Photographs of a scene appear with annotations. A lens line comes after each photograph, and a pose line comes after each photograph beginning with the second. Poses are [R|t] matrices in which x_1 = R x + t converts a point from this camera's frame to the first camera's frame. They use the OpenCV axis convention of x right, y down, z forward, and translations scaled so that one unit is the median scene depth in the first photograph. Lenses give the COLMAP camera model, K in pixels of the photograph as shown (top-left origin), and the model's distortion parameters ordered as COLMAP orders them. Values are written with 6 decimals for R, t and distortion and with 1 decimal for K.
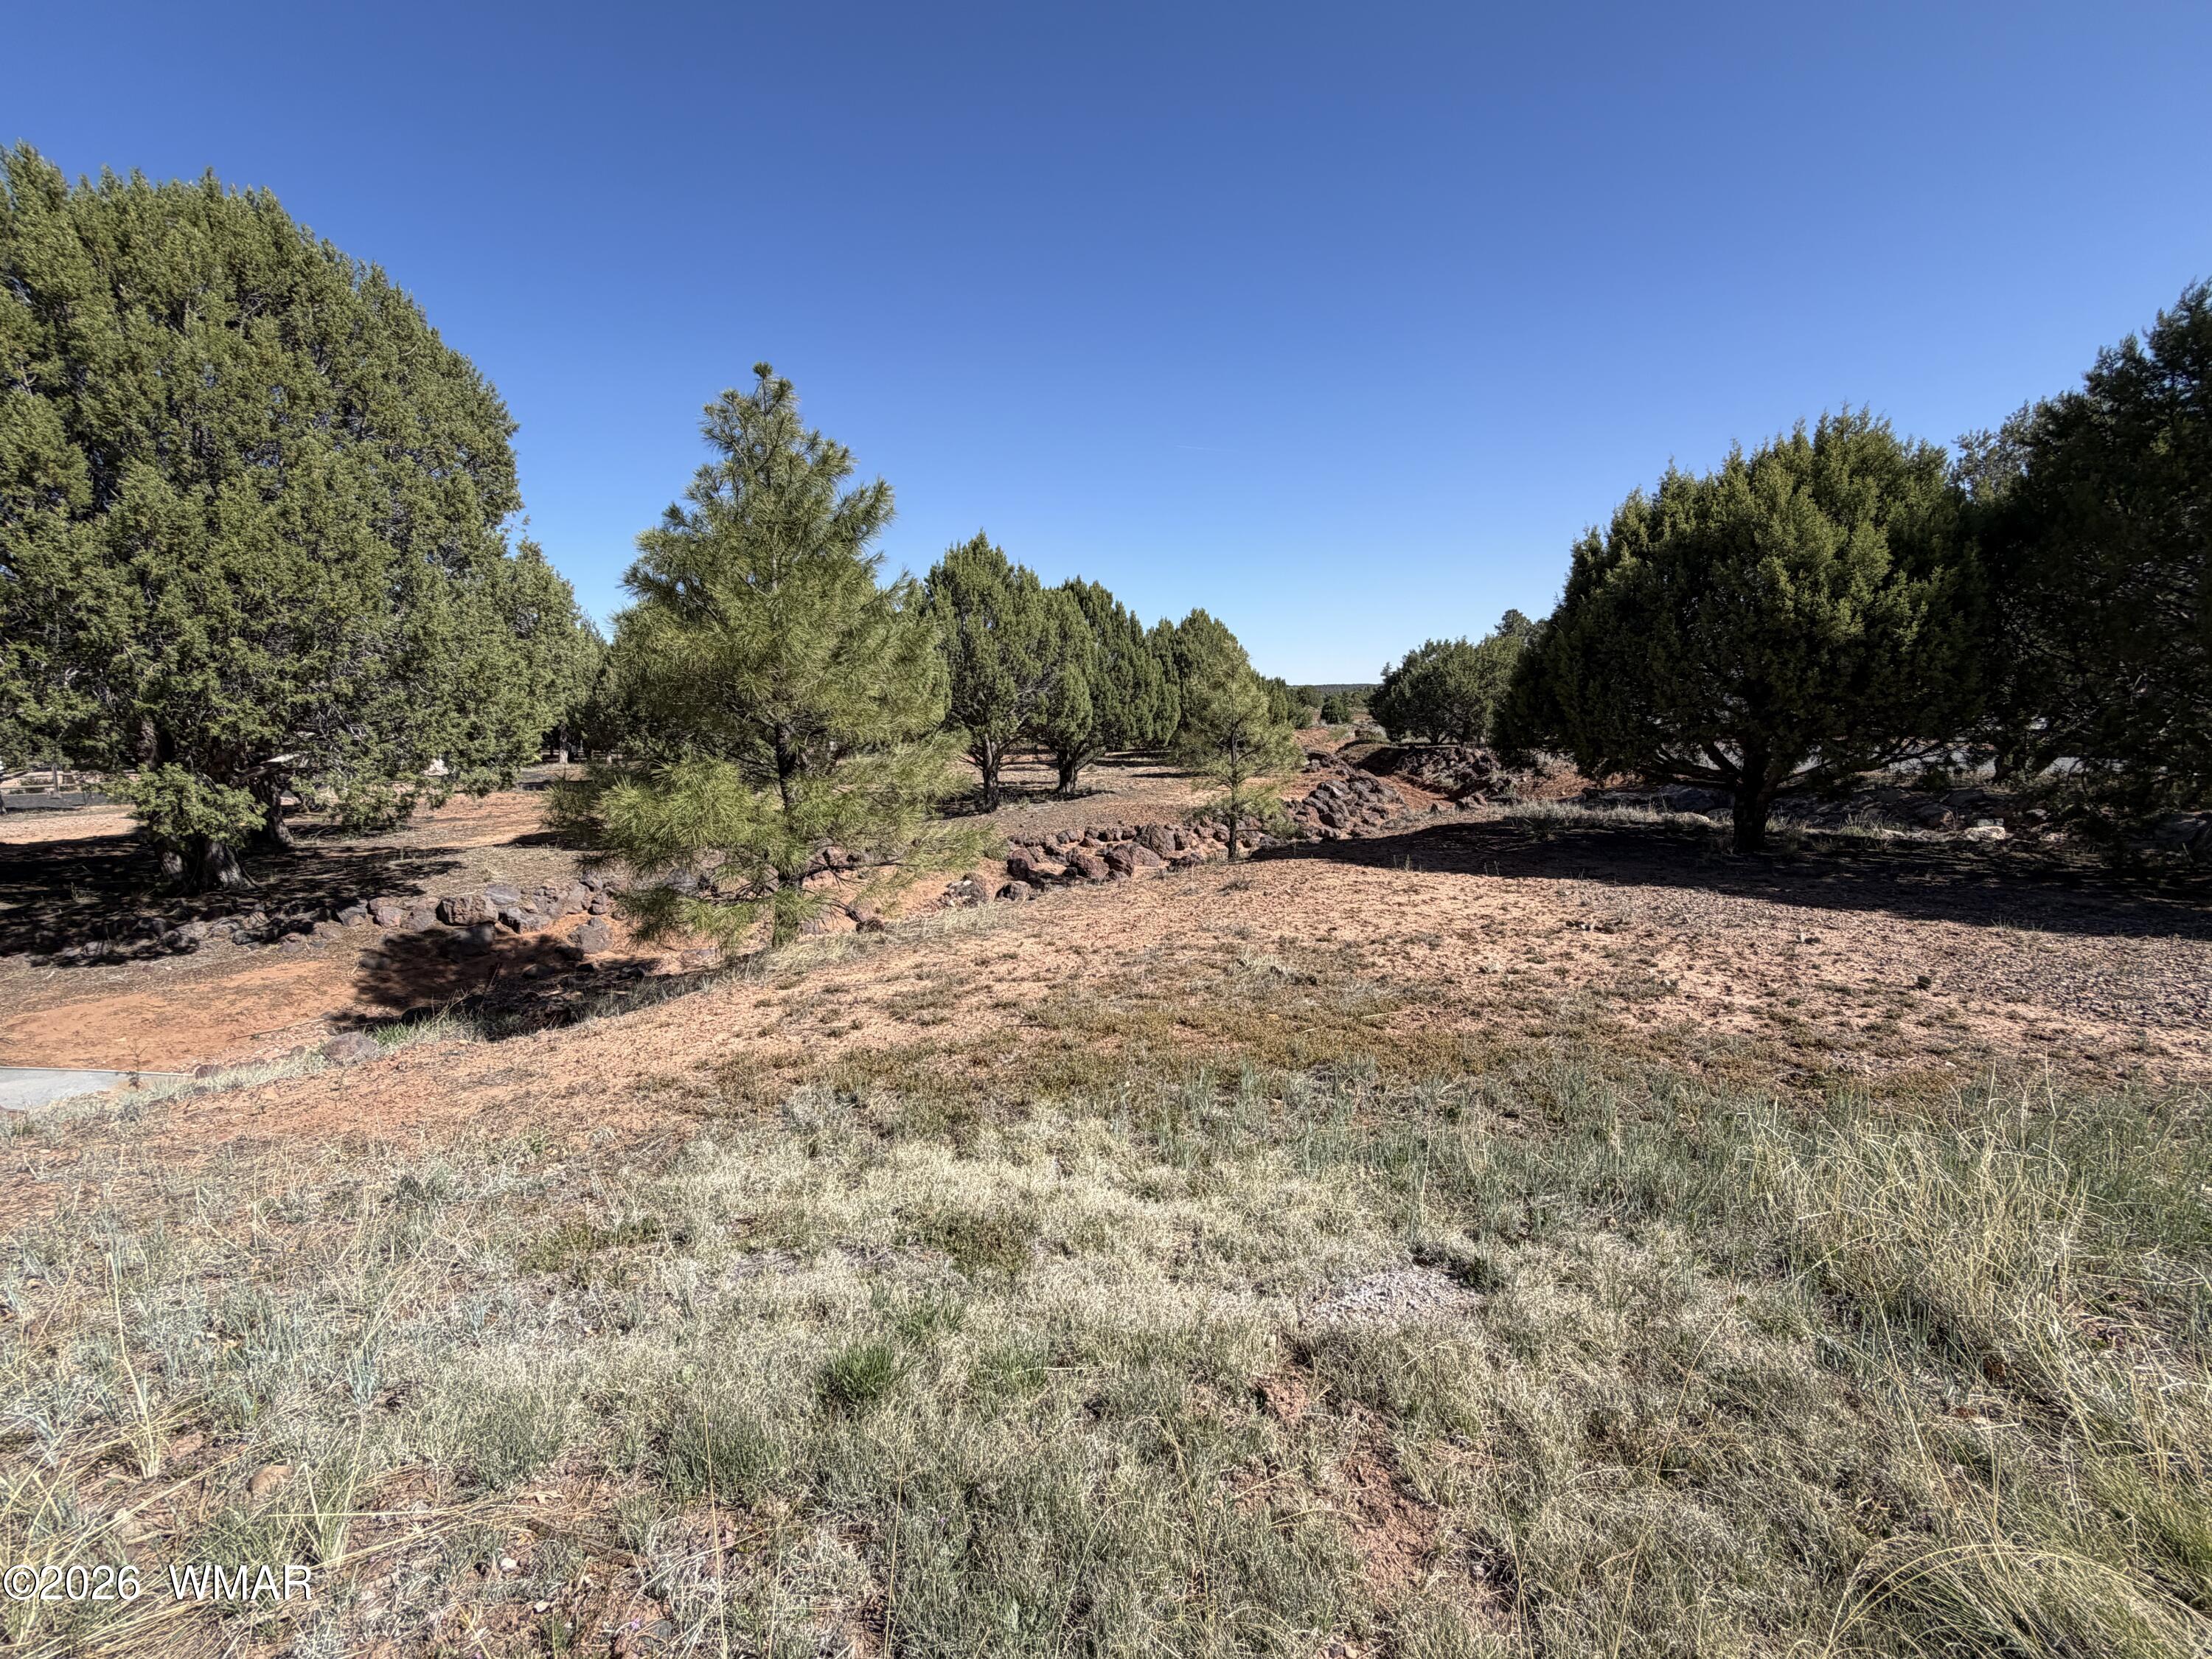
lens RADIAL K [[912.6, 0, 1104.5], [0, 912.6, 820.9], [0, 0, 1]] dist [0.000489, -0.000137]
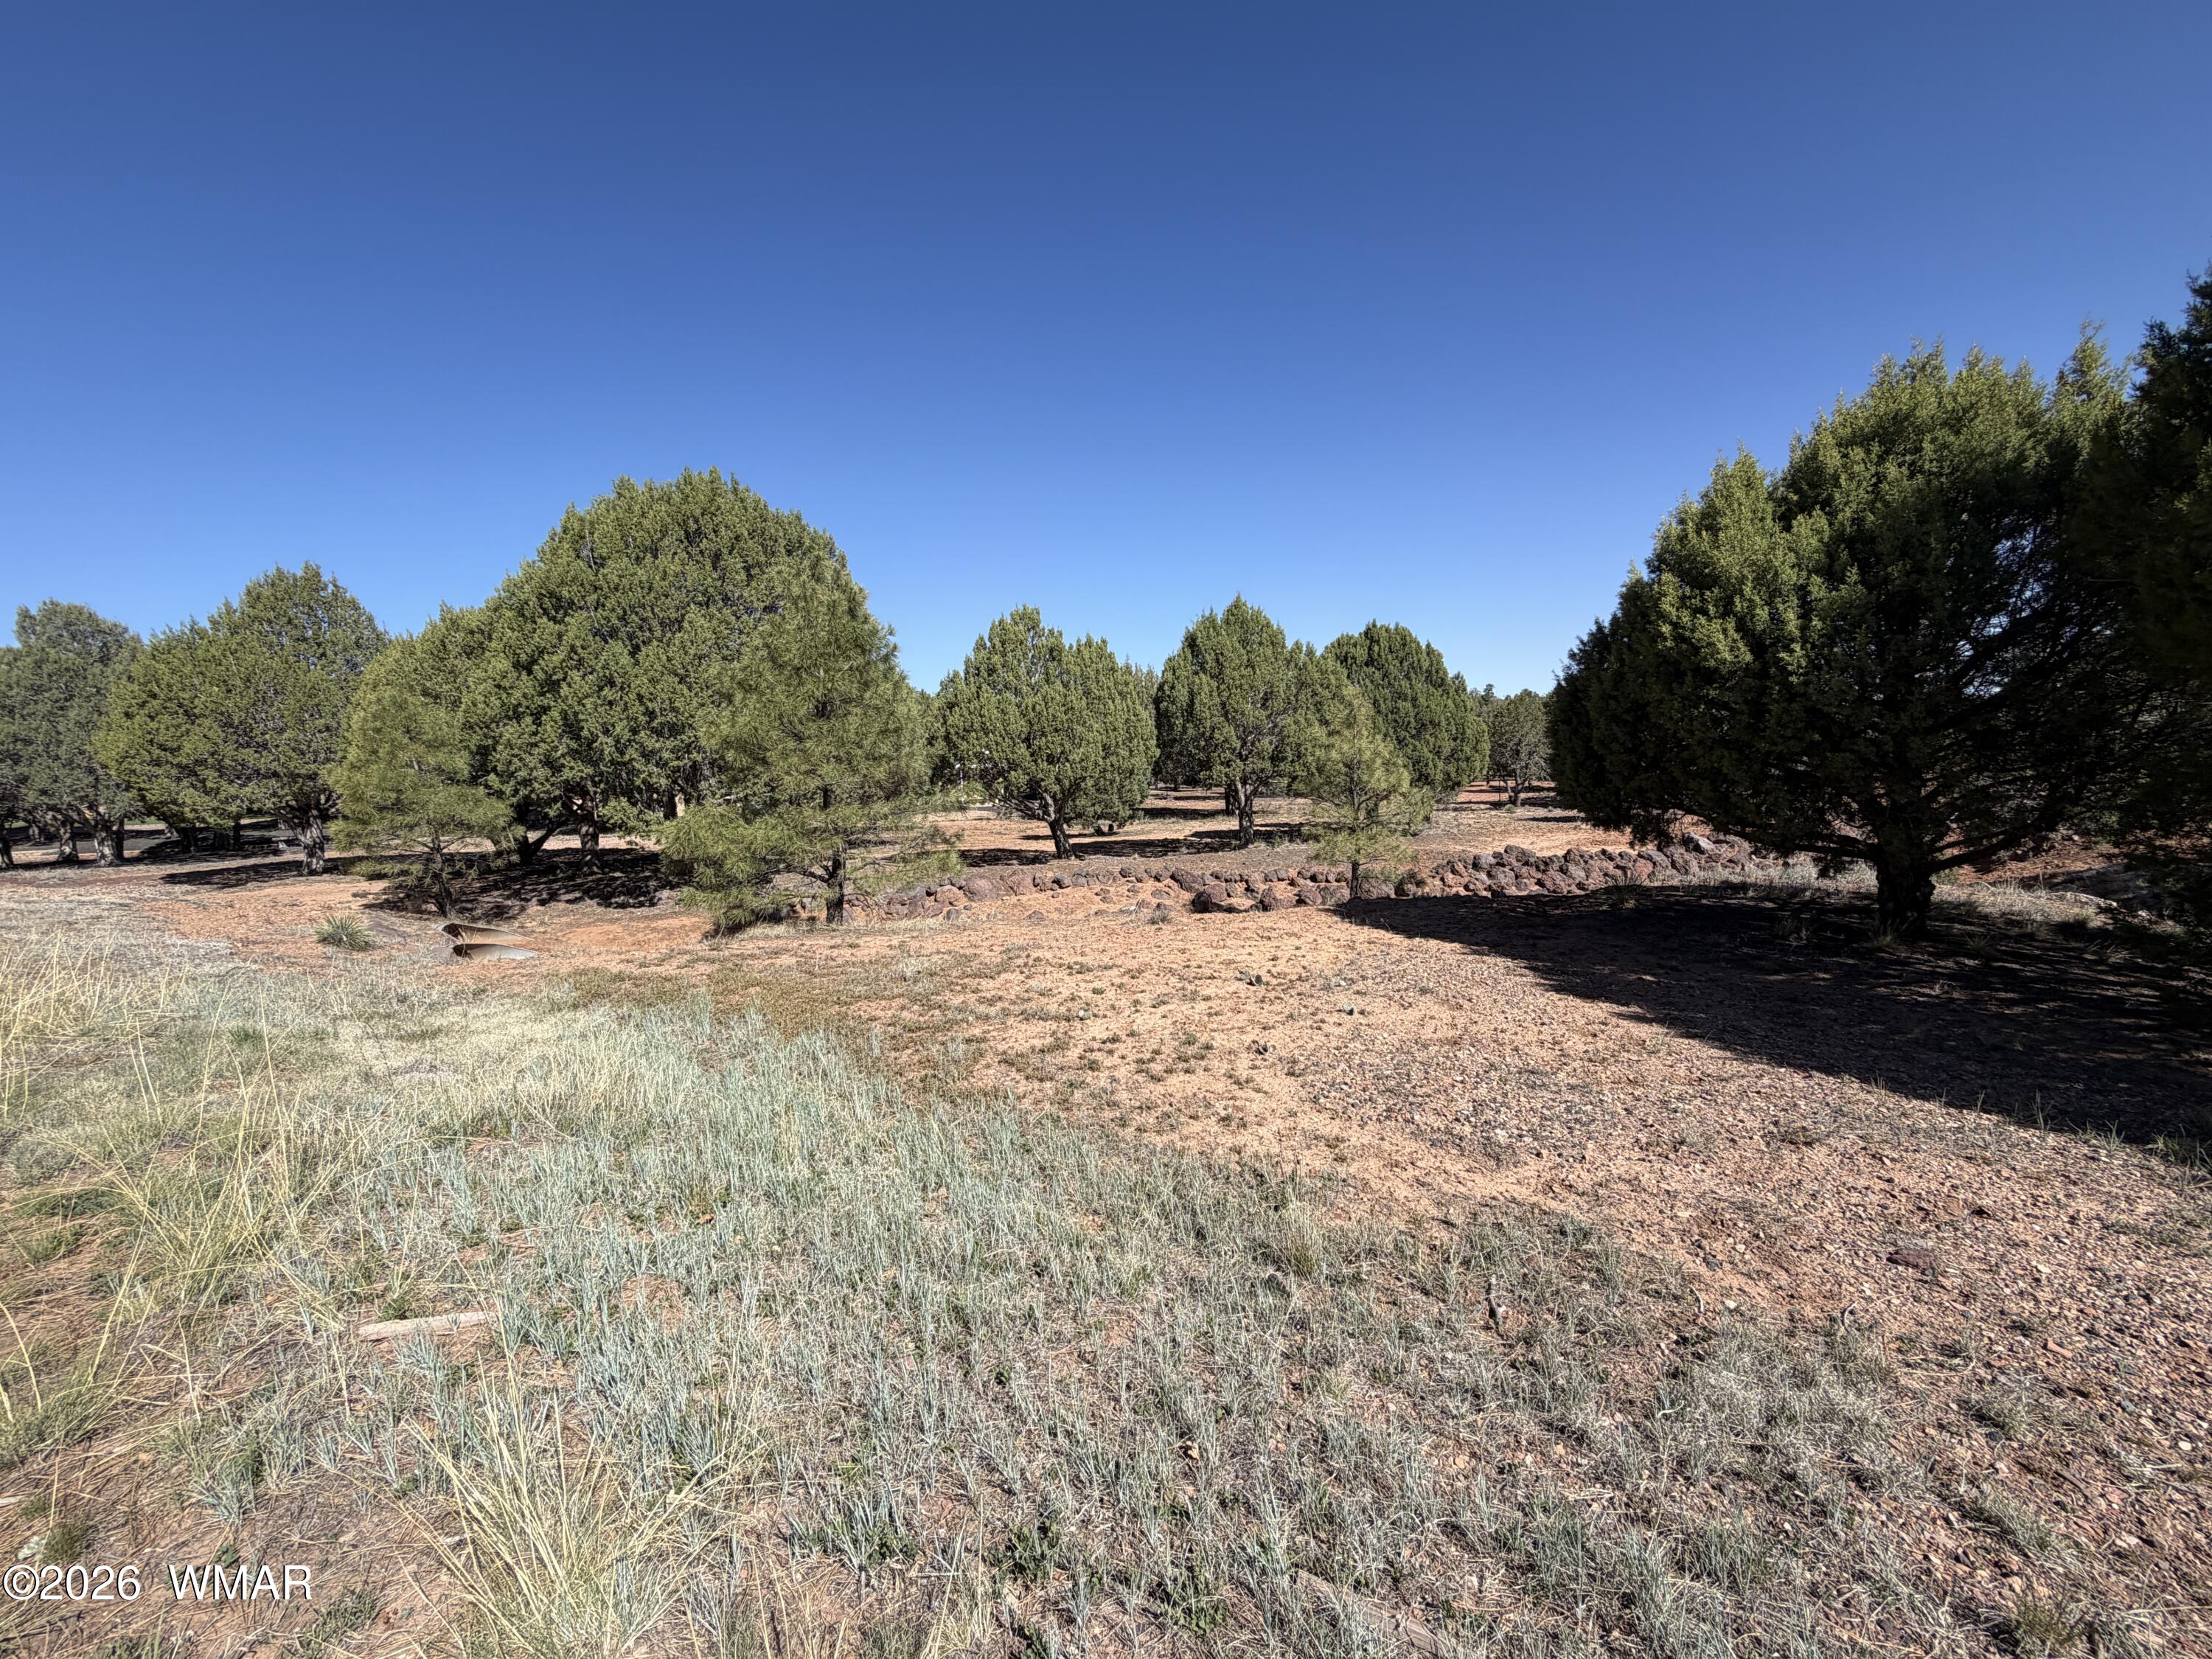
lens RADIAL K [[912.6, 0, 1104.5], [0, 912.6, 820.9], [0, 0, 1]] dist [0.000489, -0.000137]
pose [[0.816920, 0.025506, -0.576187, 0.758951], [-0.048184, 0.998547, -0.024112, -0.021358], [0.574735, 0.047460, 0.816962, 0.049207]]
